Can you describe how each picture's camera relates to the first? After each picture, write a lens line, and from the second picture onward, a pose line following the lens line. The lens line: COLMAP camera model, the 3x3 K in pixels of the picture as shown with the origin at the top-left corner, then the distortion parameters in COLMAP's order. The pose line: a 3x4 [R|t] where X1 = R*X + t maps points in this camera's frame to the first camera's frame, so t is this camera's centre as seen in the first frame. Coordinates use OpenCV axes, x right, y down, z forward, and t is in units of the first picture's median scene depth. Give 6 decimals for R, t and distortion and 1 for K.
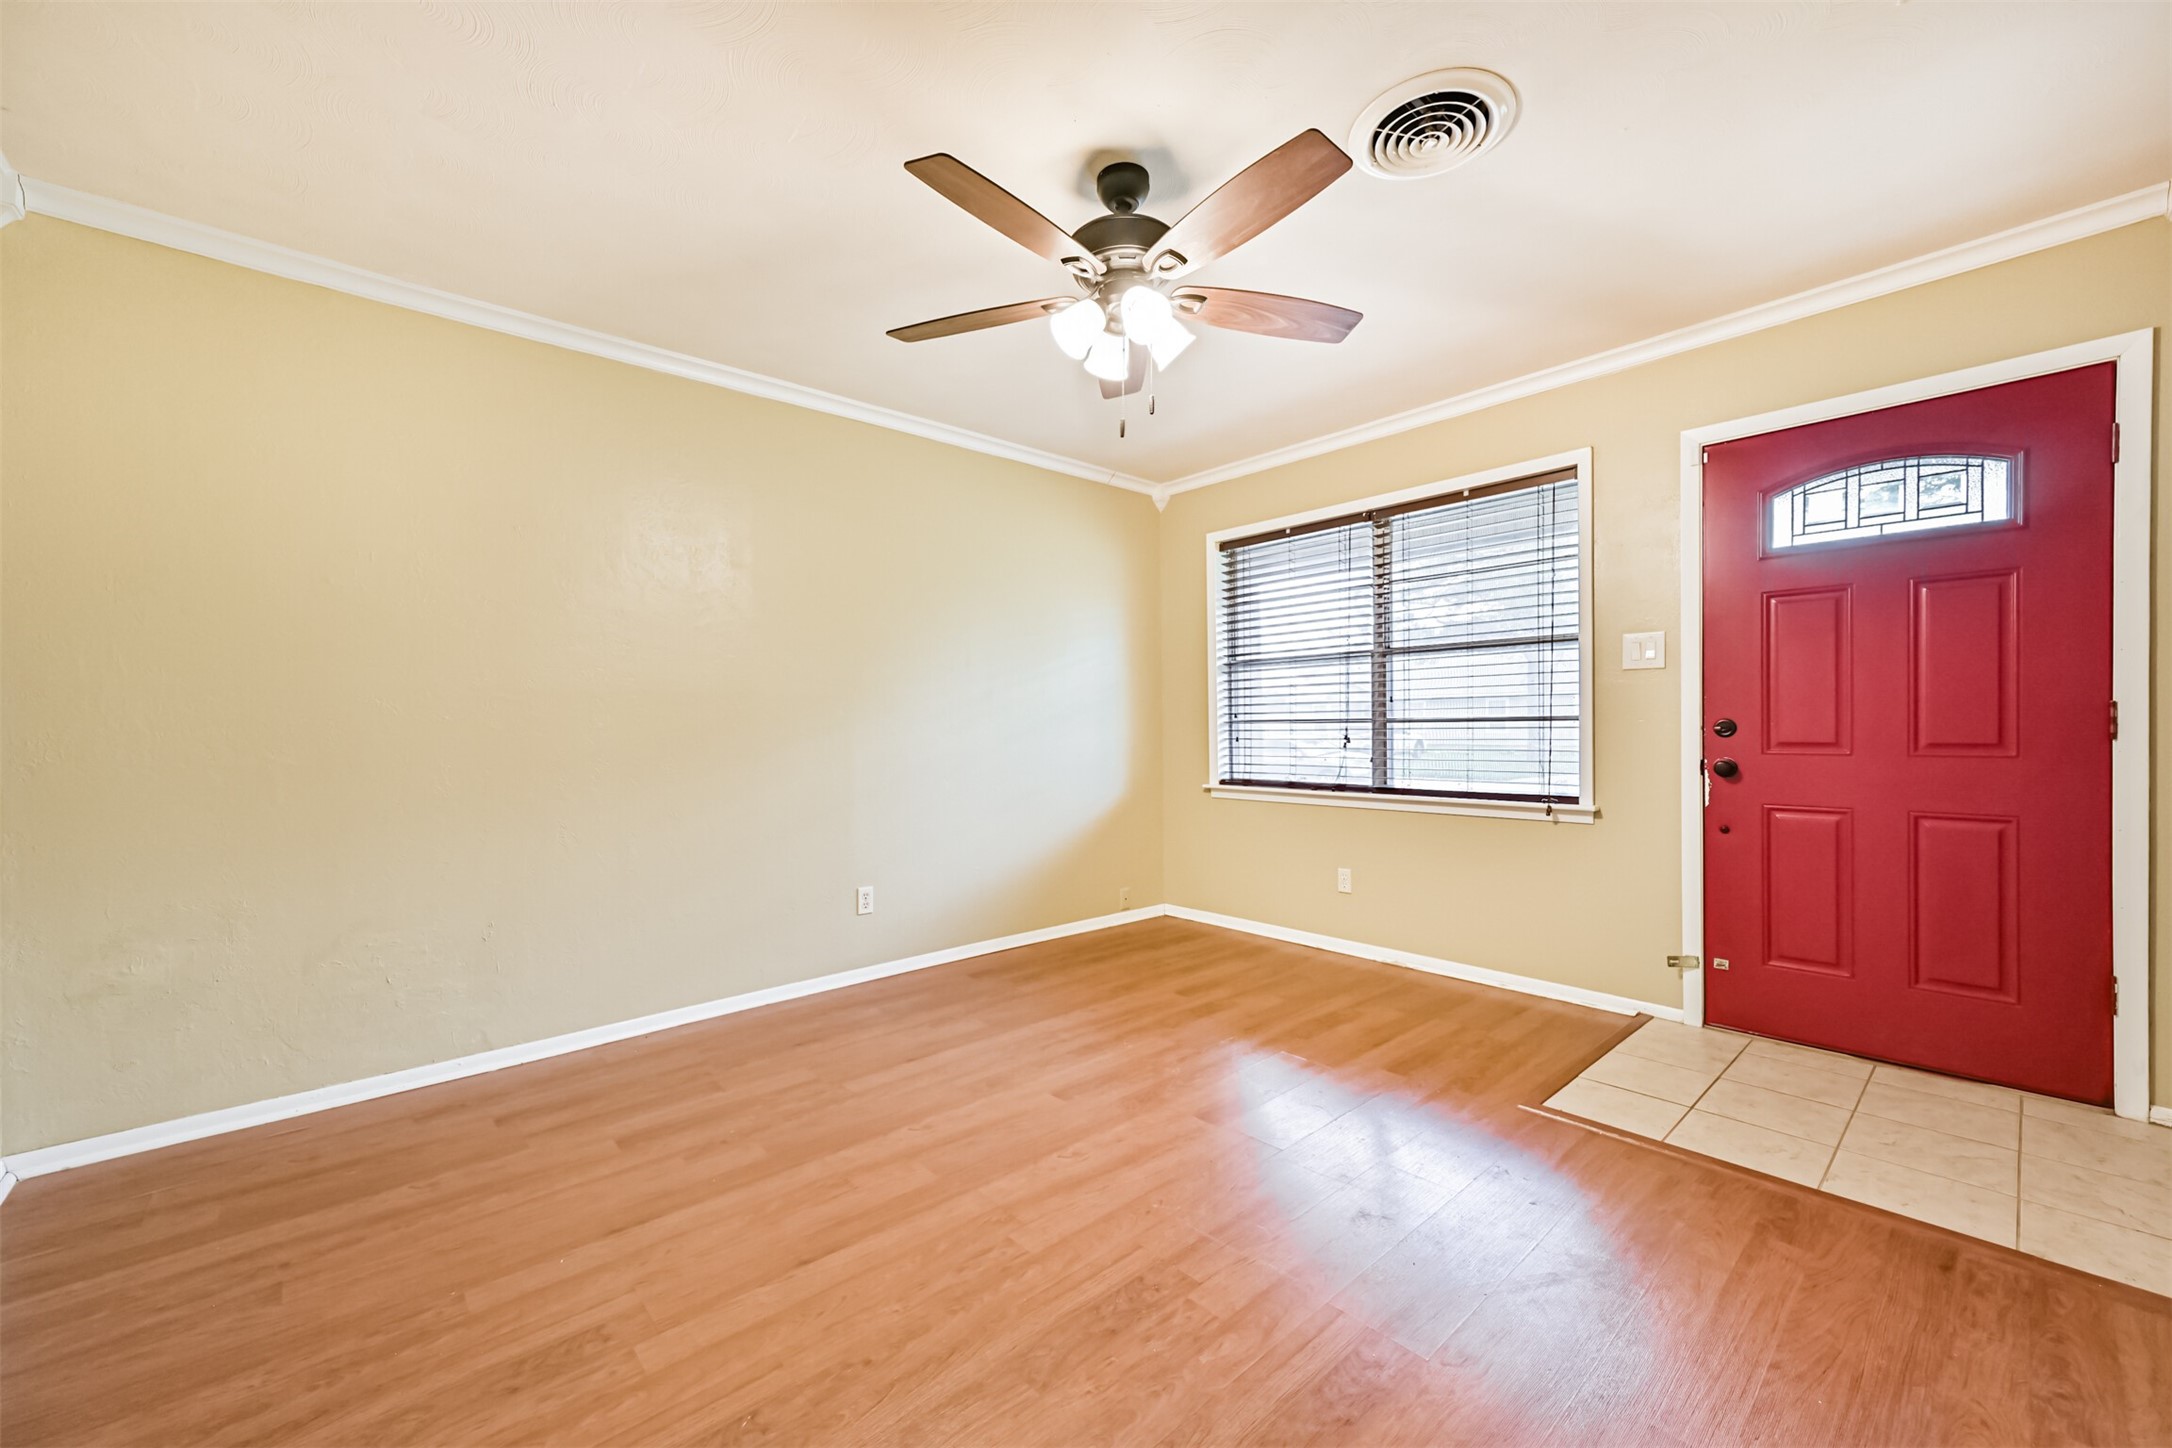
lens RADIAL K [[844.0, 0, 1085.0], [0, 844.0, 733.2], [0, 0, 1]] dist [0.000490, 0.000594]
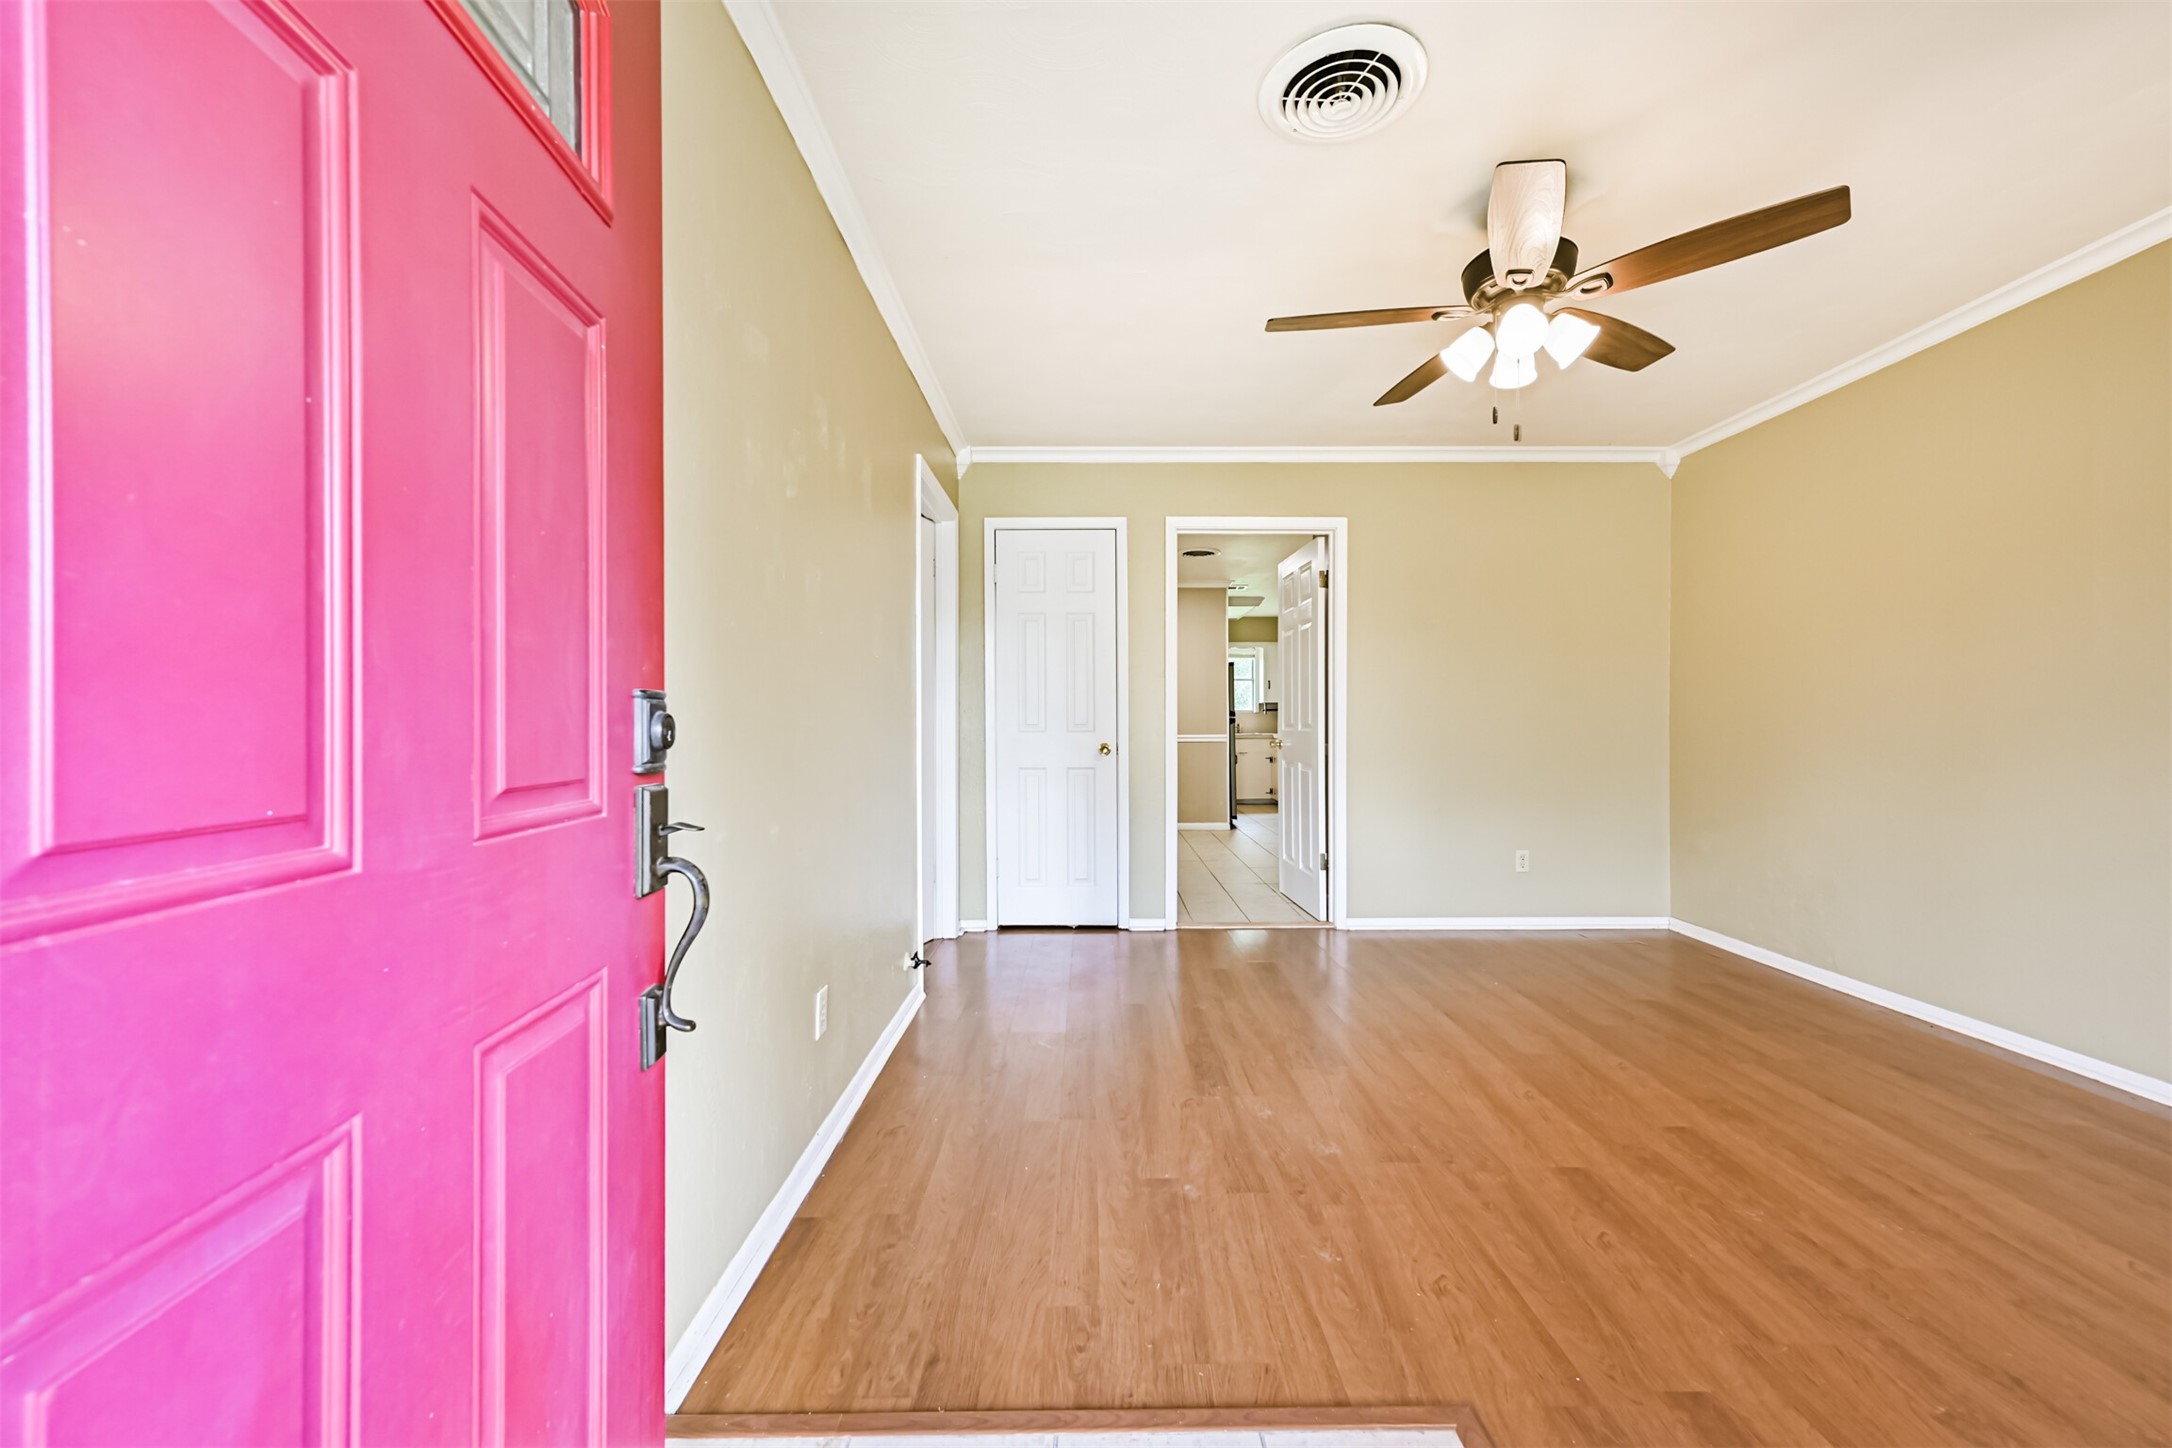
lens RADIAL K [[844.0, 0, 1086.1], [0, 844.0, 723.7], [0, 0, 1]] dist [0.000490, 0.000594]
pose [[-0.669124, 0.013961, -0.743019, 1.061018], [0.006275, 0.999894, 0.013137, -0.009051], [0.743124, 0.004128, -0.669141, 1.159325]]
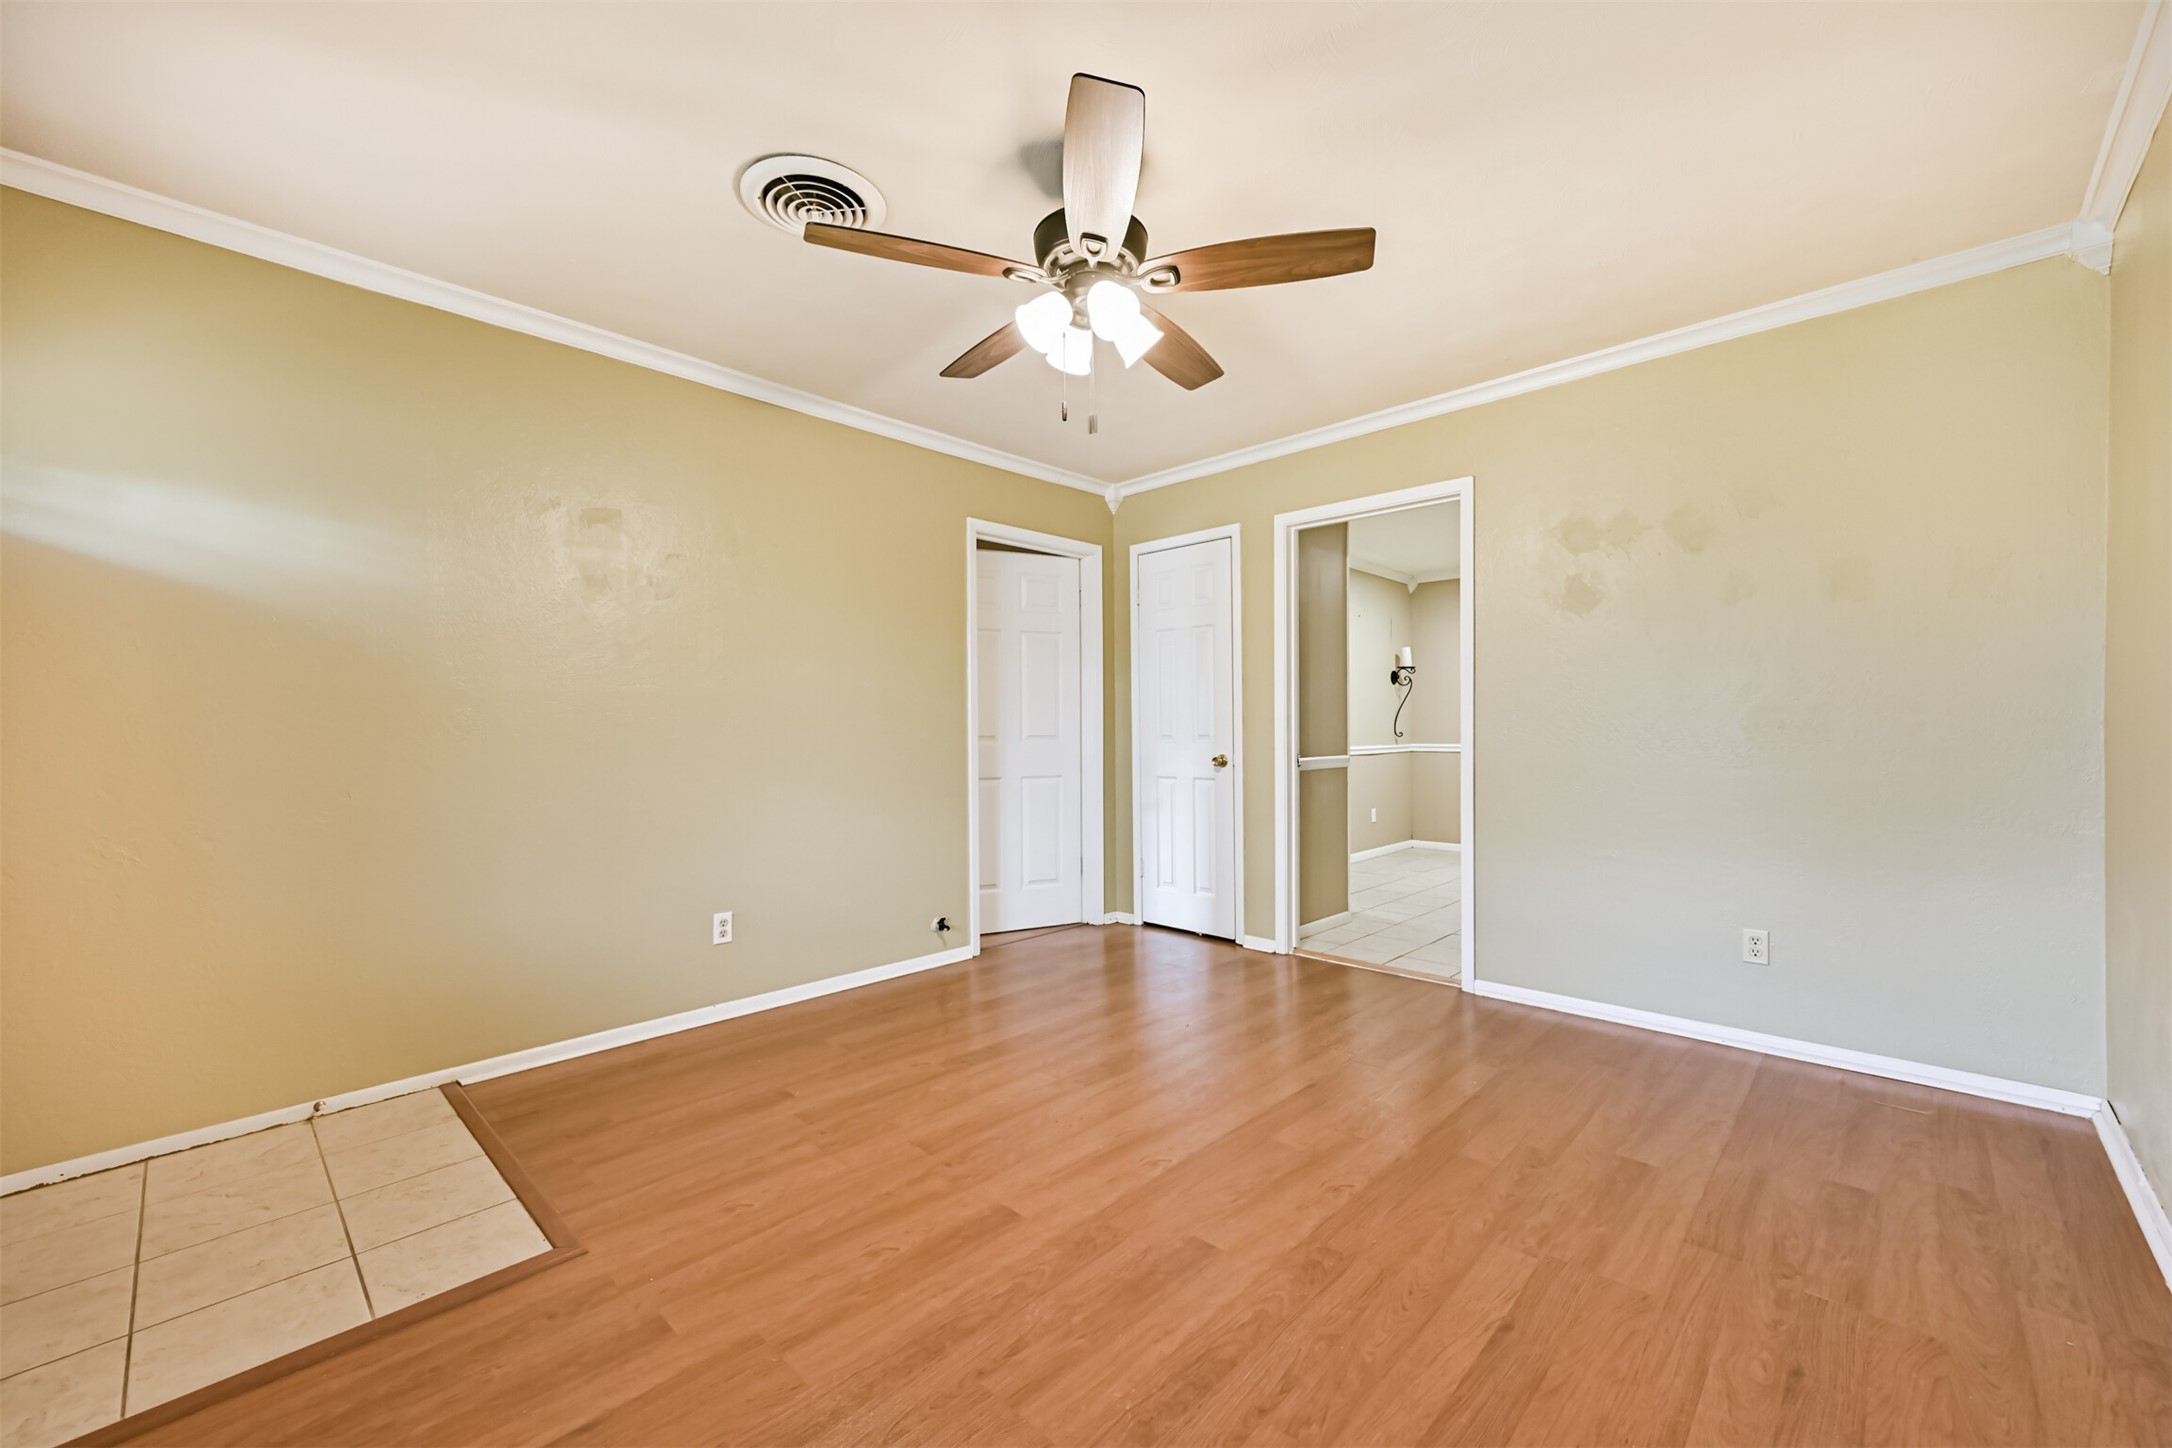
lens RADIAL K [[844.0, 0, 1090.3], [0, 844.0, 735.4], [0, 0, 1]] dist [0.000490, 0.000594]
pose [[-0.996591, 0.020404, -0.079942, 0.115857], [0.019435, 0.999728, 0.012886, -0.012471], [0.080183, 0.011288, -0.996716, 1.745180]]
